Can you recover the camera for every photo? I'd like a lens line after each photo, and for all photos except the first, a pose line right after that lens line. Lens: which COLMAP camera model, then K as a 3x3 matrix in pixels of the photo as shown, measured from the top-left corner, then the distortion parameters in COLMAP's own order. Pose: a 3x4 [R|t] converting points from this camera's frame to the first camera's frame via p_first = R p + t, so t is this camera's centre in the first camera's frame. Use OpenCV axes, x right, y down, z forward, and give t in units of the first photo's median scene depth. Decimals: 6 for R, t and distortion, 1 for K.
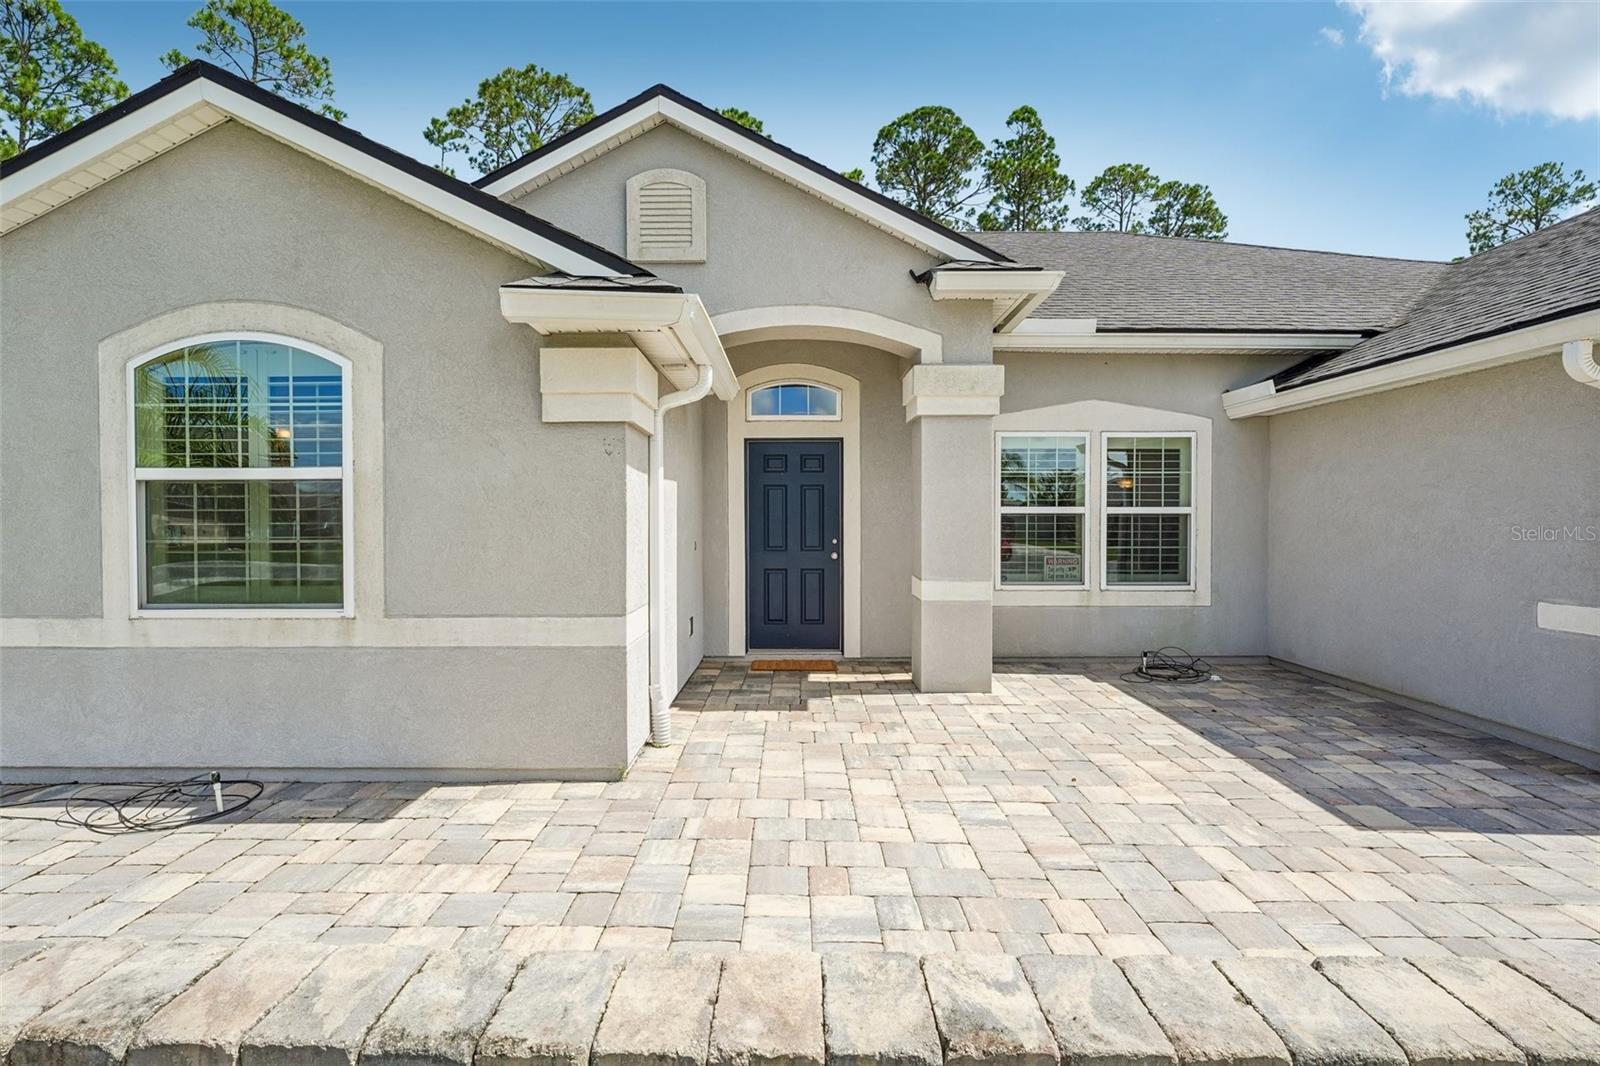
lens RADIAL K [[768.2, 0, 770.6], [0, 768.2, 536.0], [0, 0, 1]] dist [-0.002290, -0.000898]
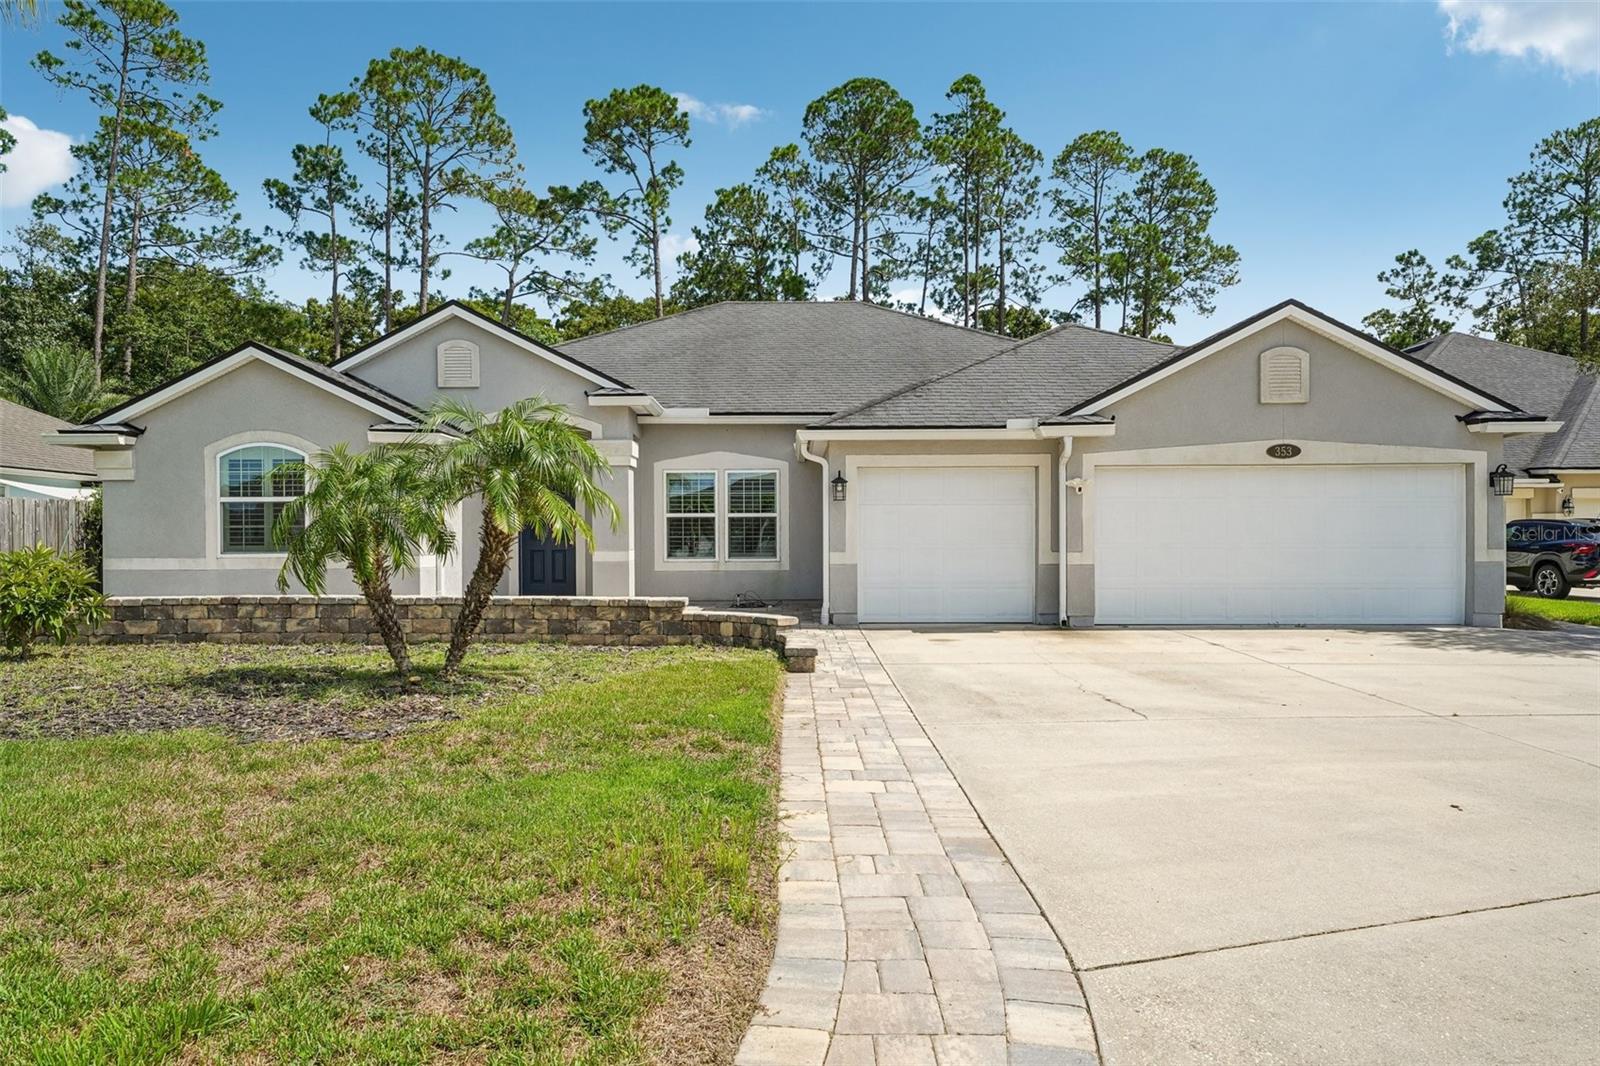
lens RADIAL K [[1038.3, 0, 767.0], [0, 1038.3, 545.0], [0, 0, 1]] dist [0.019349, -0.000051]
pose [[0.999986, -0.005224, 0.000642, 0.527511], [0.005234, 0.999831, -0.017600, 0.075915], [-0.000550, 0.017603, 0.999845, -1.335435]]
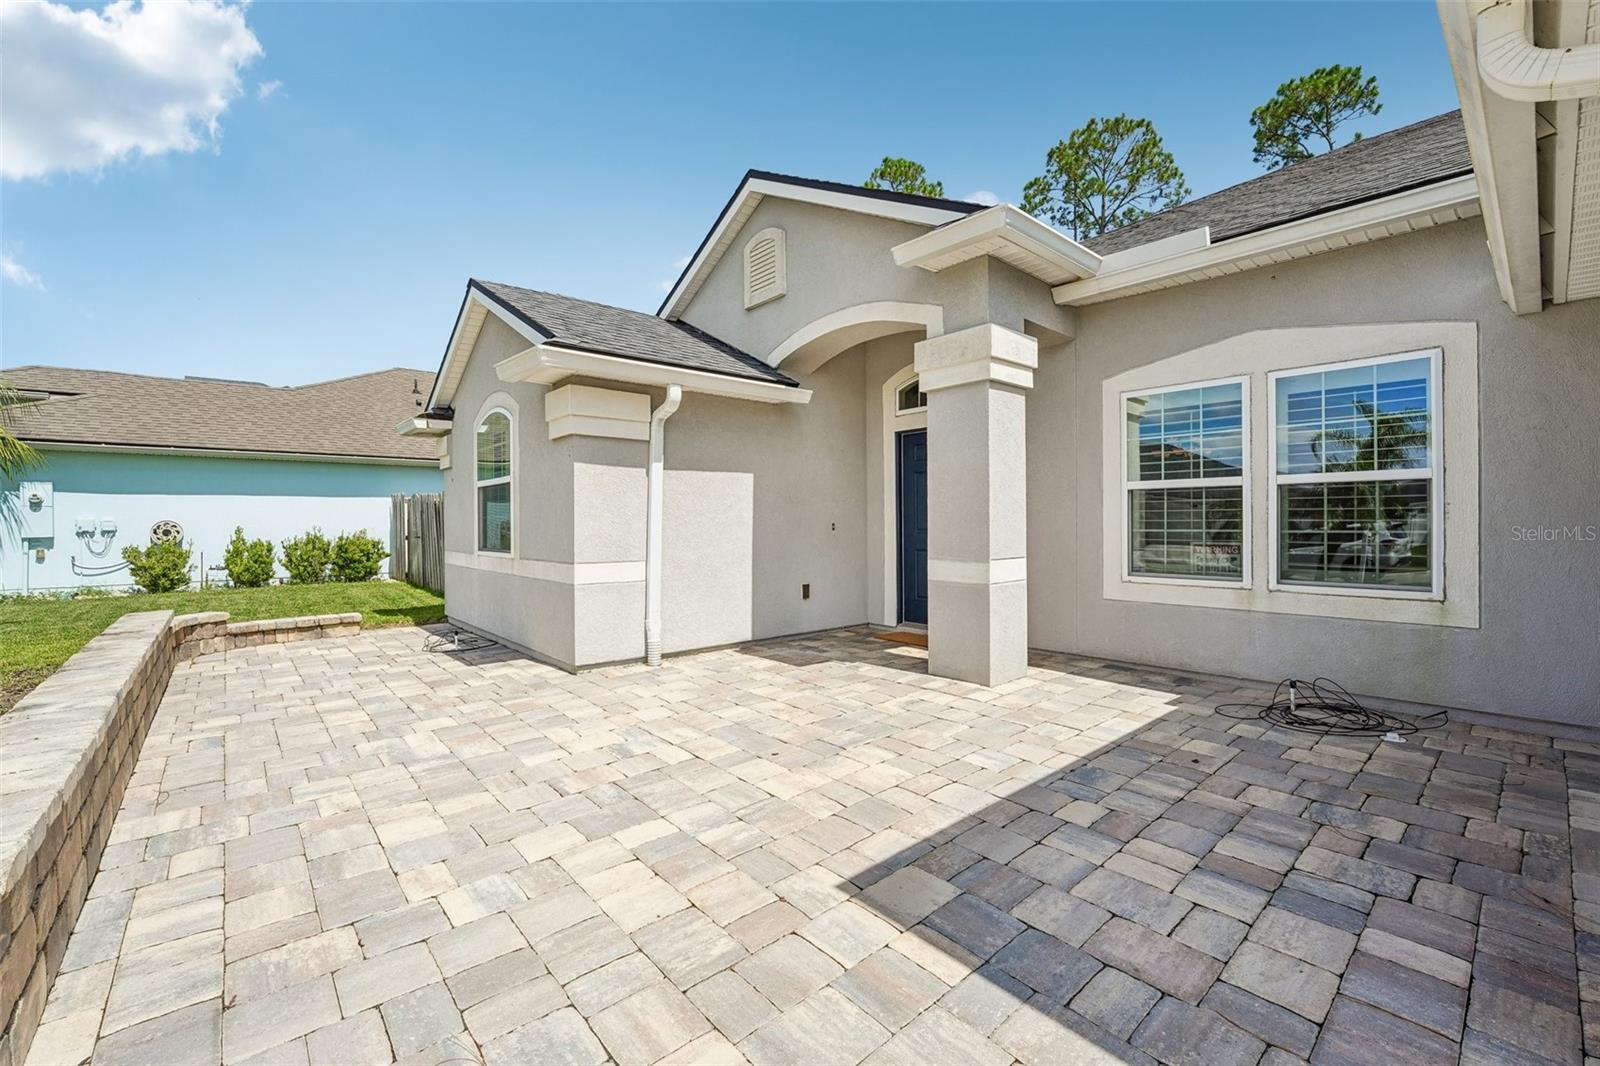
lens RADIAL K [[652.6, 0, 810.8], [0, 652.6, 529.6], [0, 0, 1]] dist [-0.027406, 0.003427]
pose [[0.673744, 0.005015, -0.738948, 0.594163], [-0.011266, 0.999930, -0.003486, 0.020616], [0.738879, 0.010674, 0.673754, 0.273821]]
